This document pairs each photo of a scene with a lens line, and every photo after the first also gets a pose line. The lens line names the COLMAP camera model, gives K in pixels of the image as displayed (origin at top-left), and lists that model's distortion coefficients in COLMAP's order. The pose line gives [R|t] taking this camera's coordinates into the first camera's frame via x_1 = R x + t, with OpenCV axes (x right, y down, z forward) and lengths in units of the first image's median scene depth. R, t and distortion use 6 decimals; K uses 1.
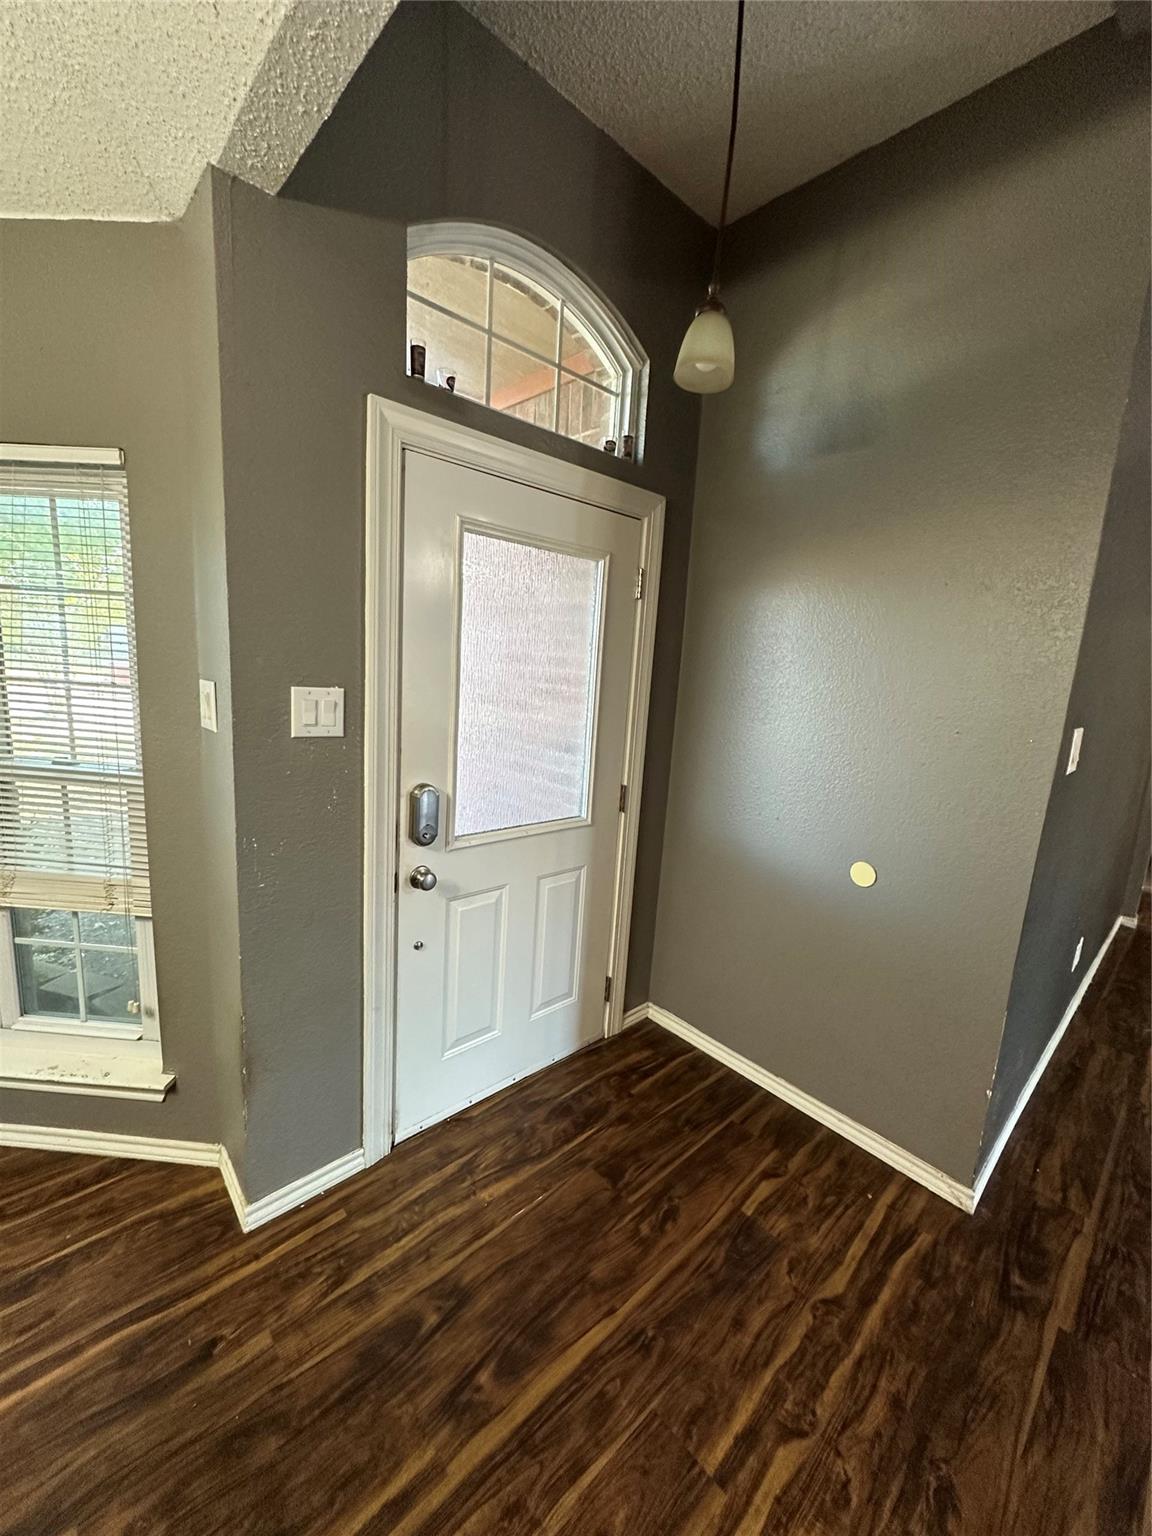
lens RADIAL K [[614.7, 0, 579.3], [0, 614.7, 775.1], [0, 0, 1]] dist [0.002009, 0.000204]
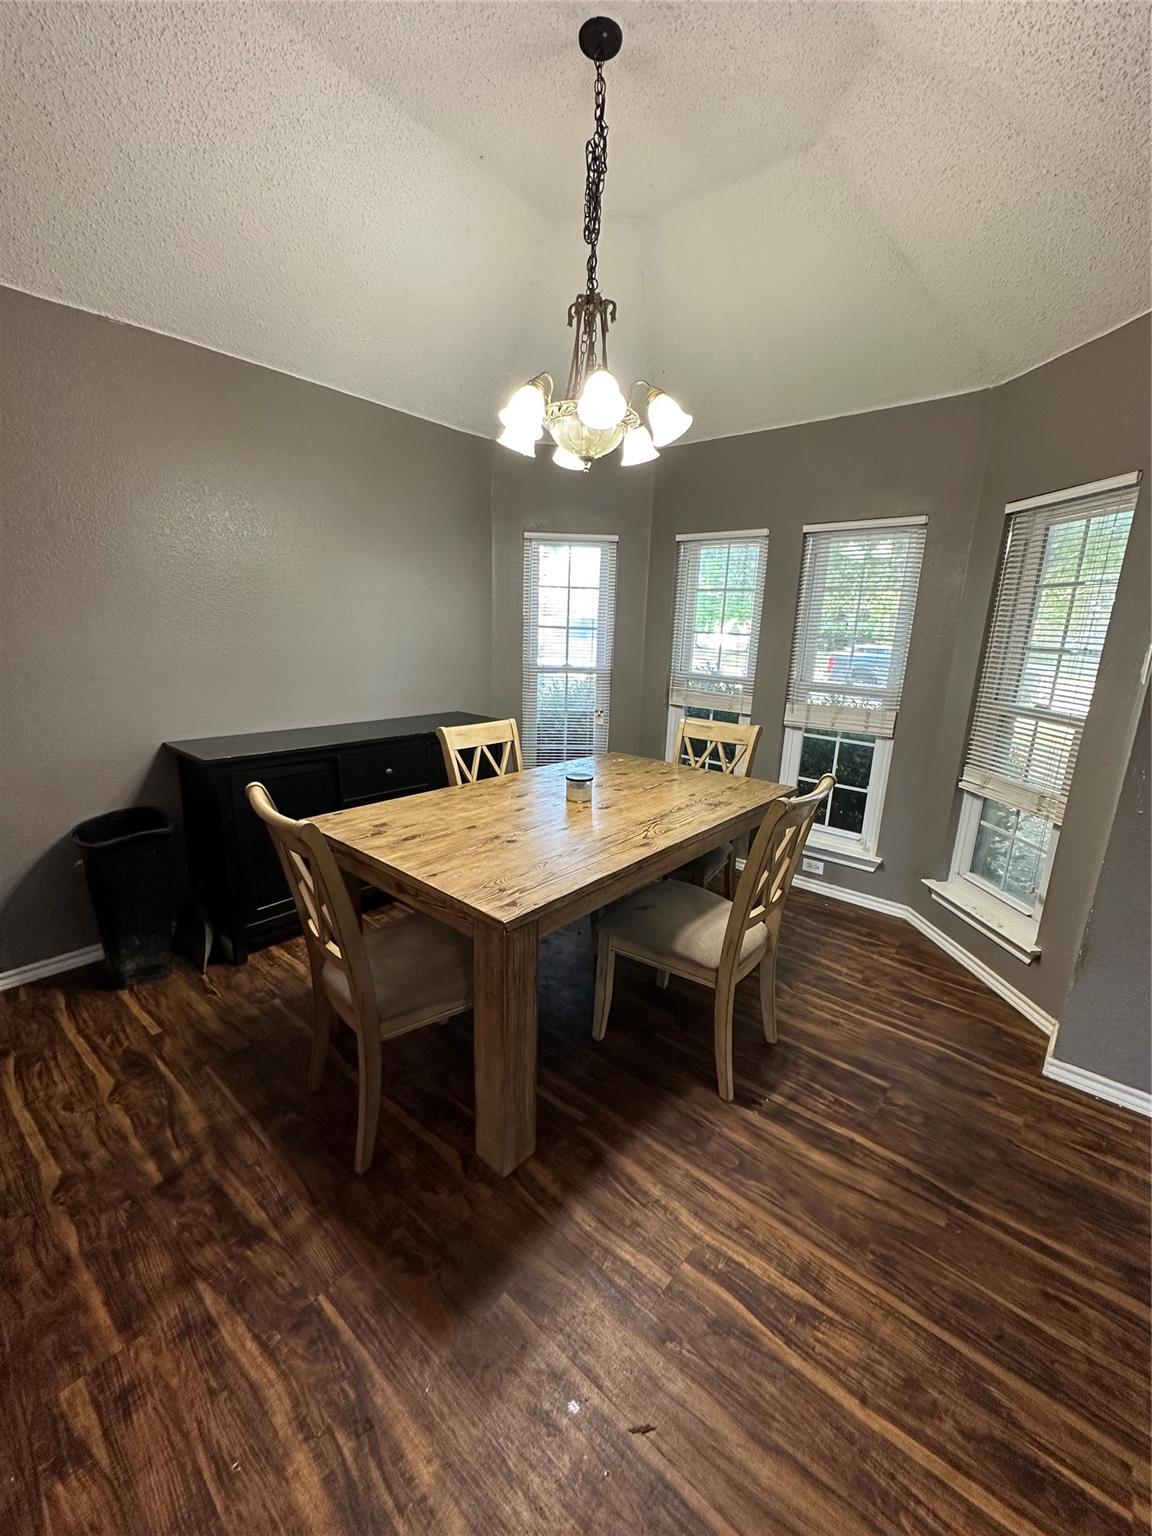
lens RADIAL K [[614.7, 0, 574.6], [0, 614.7, 772.4], [0, 0, 1]] dist [0.002009, 0.000204]
pose [[0.116518, 0.178031, -0.977102, 0.464724], [-0.192172, 0.969253, 0.153684, 0.115468], [0.974420, 0.169864, 0.147148, -0.239508]]
